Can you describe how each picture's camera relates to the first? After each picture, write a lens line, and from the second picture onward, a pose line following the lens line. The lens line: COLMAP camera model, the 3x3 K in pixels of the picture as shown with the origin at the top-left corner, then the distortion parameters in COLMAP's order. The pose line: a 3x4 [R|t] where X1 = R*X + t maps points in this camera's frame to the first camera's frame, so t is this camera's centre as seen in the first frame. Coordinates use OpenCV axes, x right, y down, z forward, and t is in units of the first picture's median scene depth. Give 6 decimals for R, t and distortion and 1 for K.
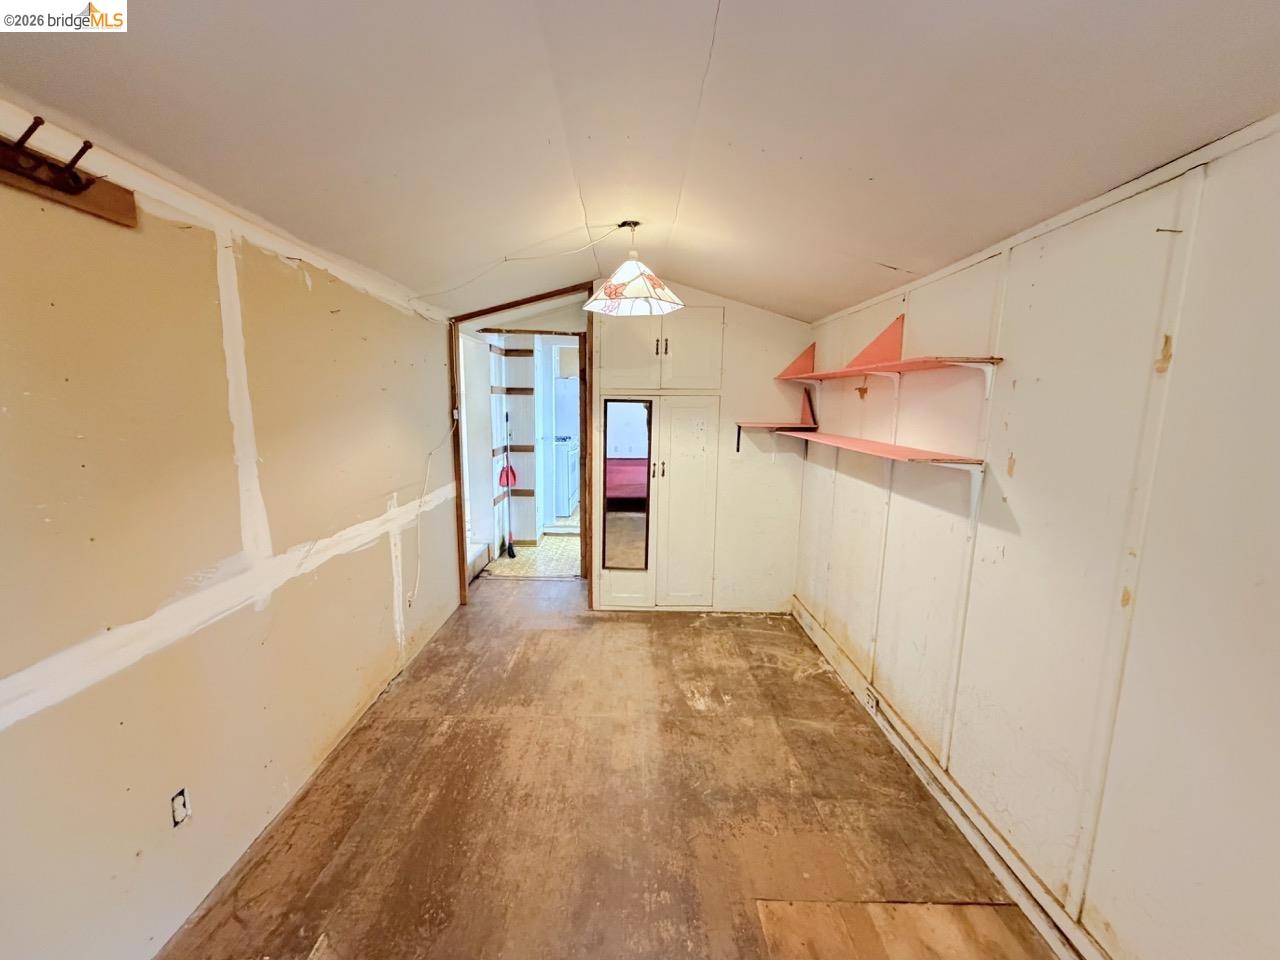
lens RADIAL K [[539.7, 0, 637.5], [0, 539.7, 481.1], [0, 0, 1]] dist [-0.000193, 0.000100]
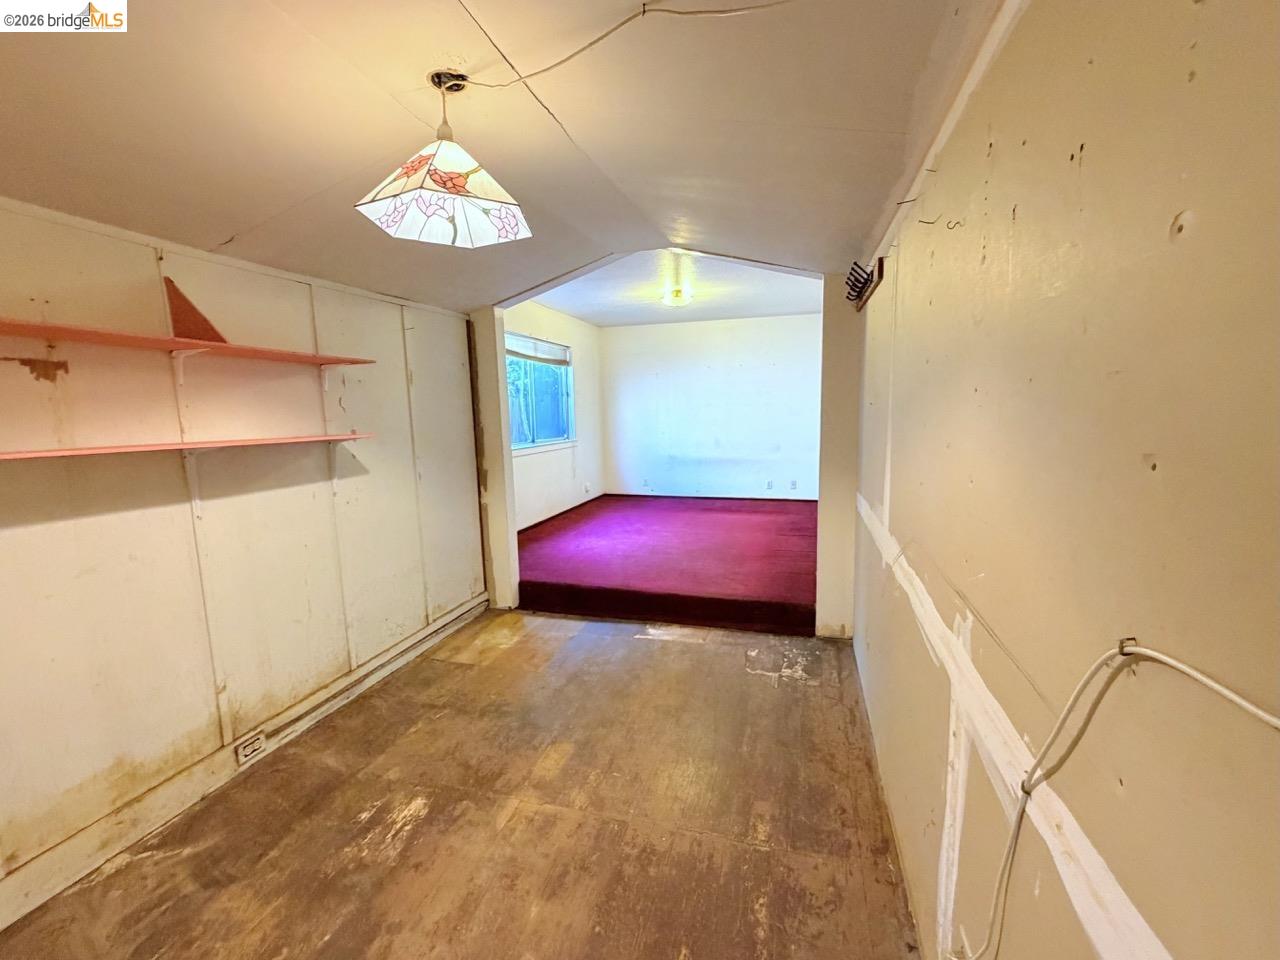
lens RADIAL K [[551.4, 0, 632.8], [0, 551.4, 484.4], [0, 0, 1]] dist [0.002626, 0.000163]
pose [[-0.953472, -0.029552, 0.300031, -0.311052], [0.055854, 0.960641, 0.272119, -0.152835], [-0.296264, 0.276216, -0.914293, 1.238967]]
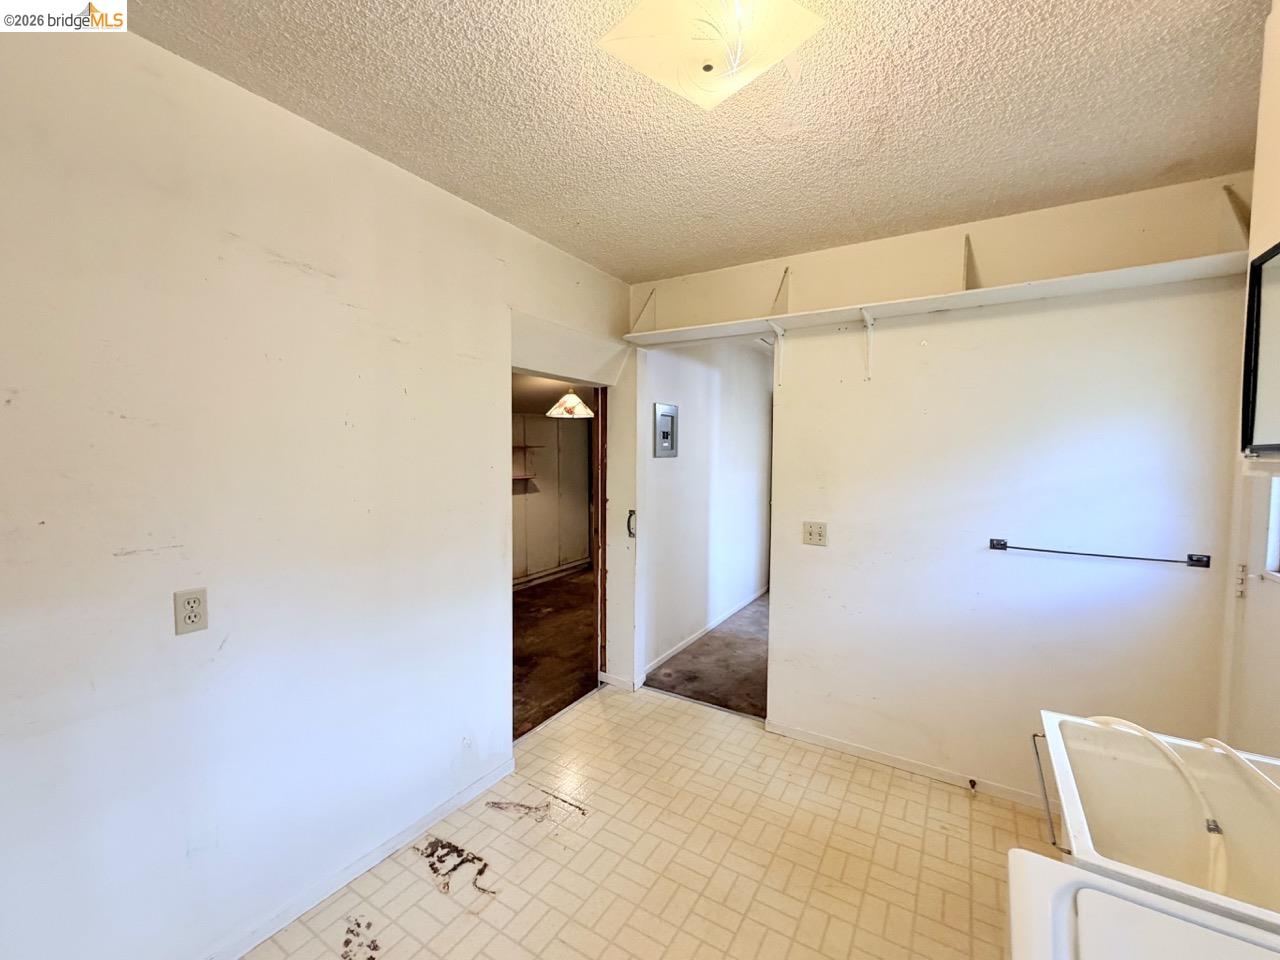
lens RADIAL K [[524.9, 0, 633.9], [0, 524.9, 489.3], [0, 0, 1]] dist [0.001651, -0.000322]
pose [[-0.847249, -0.049314, 0.528902, -0.991608], [0.066443, 0.978023, 0.197625, -0.333126], [-0.527024, 0.202579, -0.825353, 1.996254]]
